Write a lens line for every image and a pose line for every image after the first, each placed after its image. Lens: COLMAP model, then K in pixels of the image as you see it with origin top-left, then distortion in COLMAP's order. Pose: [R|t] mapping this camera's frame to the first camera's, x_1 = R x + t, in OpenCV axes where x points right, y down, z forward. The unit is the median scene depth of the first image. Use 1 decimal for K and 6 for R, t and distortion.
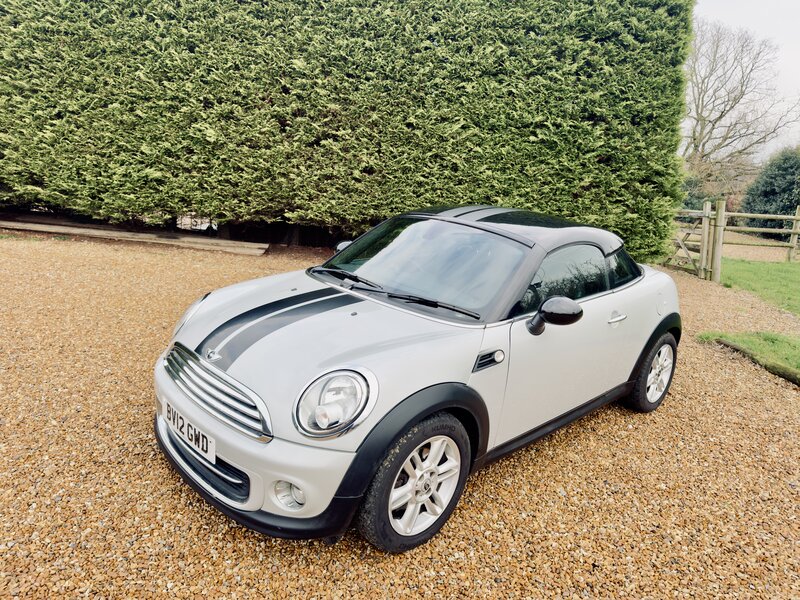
lens RADIAL K [[564.5, 0, 403.8], [0, 564.5, 298.0], [0, 0, 1]] dist [0.051837, -0.060153]
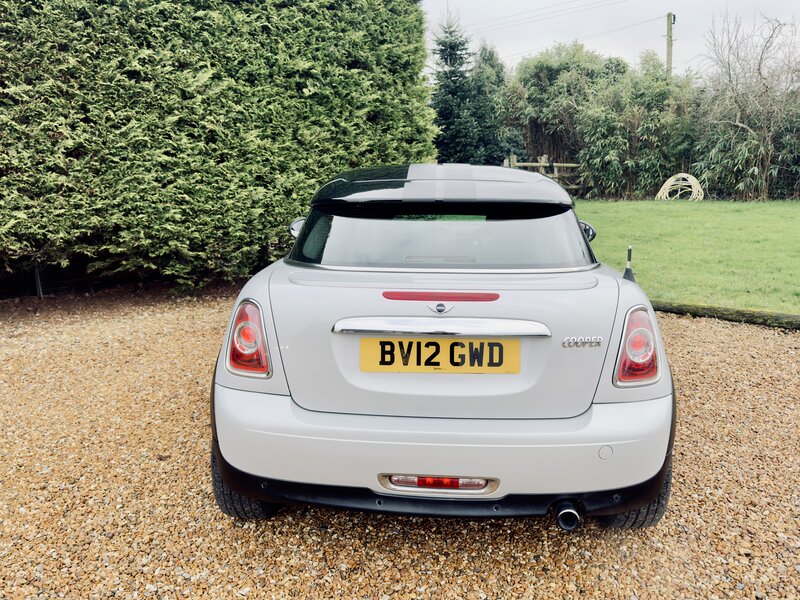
lens RADIAL K [[658.1, 0, 408.2], [0, 658.1, 303.2], [0, 0, 1]] dist [0.079835, -0.110304]
pose [[0.731884, -0.233365, 0.640224, -0.299097], [0.225100, 0.969586, 0.096092, -0.063384], [-0.643176, 0.073786, 0.762155, 0.264033]]
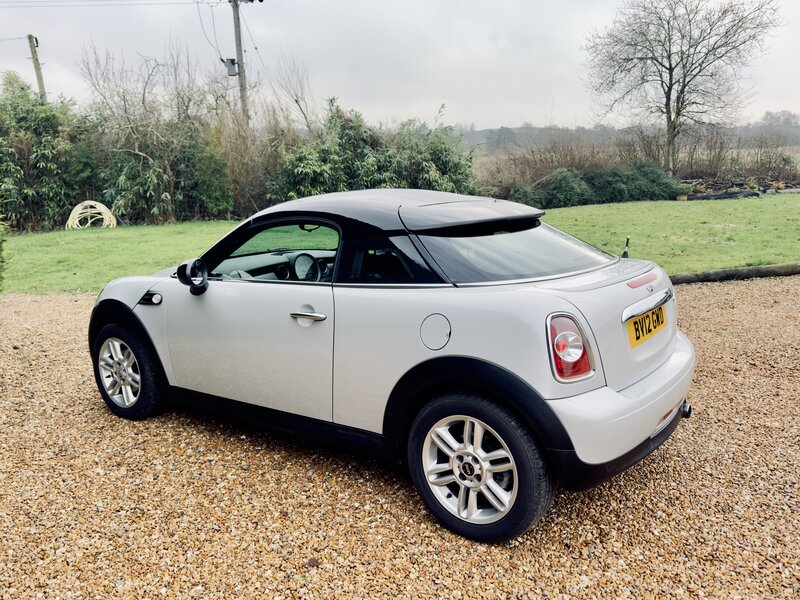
lens RADIAL K [[658.1, 0, 407.1], [0, 658.1, 303.6], [0, 0, 1]] dist [0.079835, -0.110304]
pose [[-0.158704, -0.268315, 0.950169, -0.463733], [0.235807, 0.924214, 0.300372, -0.177401], [-0.958754, 0.271726, -0.083406, 0.655036]]
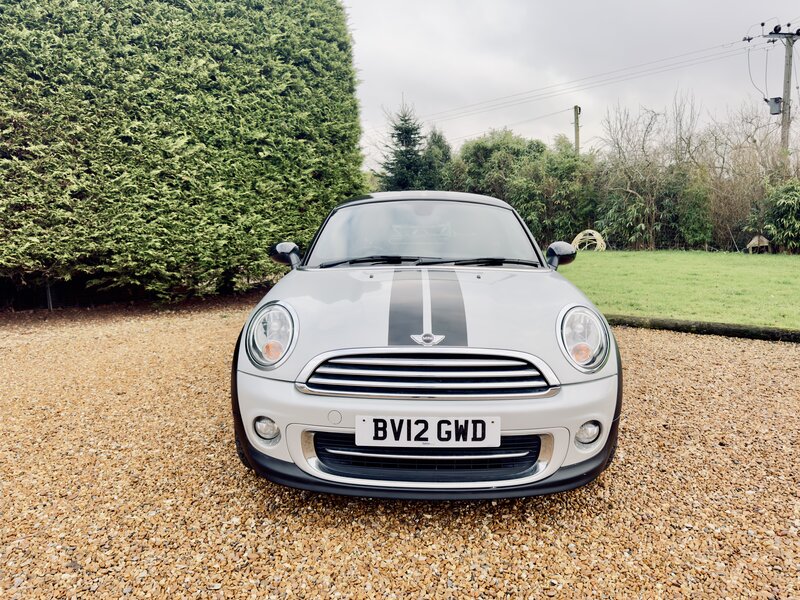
lens RADIAL K [[564.5, 0, 407.0], [0, 564.5, 296.9], [0, 0, 1]] dist [0.051837, -0.060153]
pose [[0.709281, -0.178042, 0.682071, -0.315954], [0.229505, 0.973186, 0.015371, 0.006767], [-0.666519, 0.145636, 0.731124, 0.134071]]
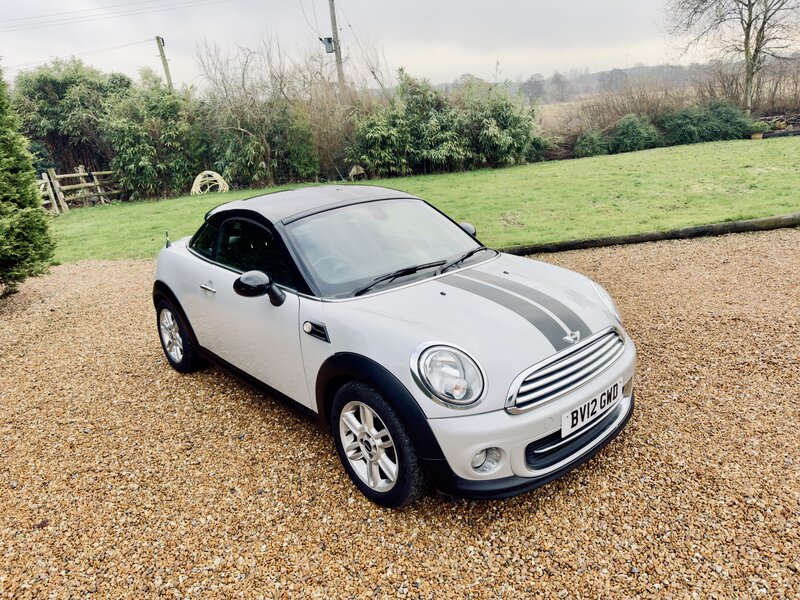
lens RADIAL K [[564.5, 0, 399.4], [0, 564.5, 296.0], [0, 0, 1]] dist [0.051837, -0.060153]
pose [[0.044597, -0.362840, 0.930783, -0.449181], [0.312579, 0.889997, 0.331964, -0.145183], [-0.948844, 0.276138, 0.153107, 0.385683]]
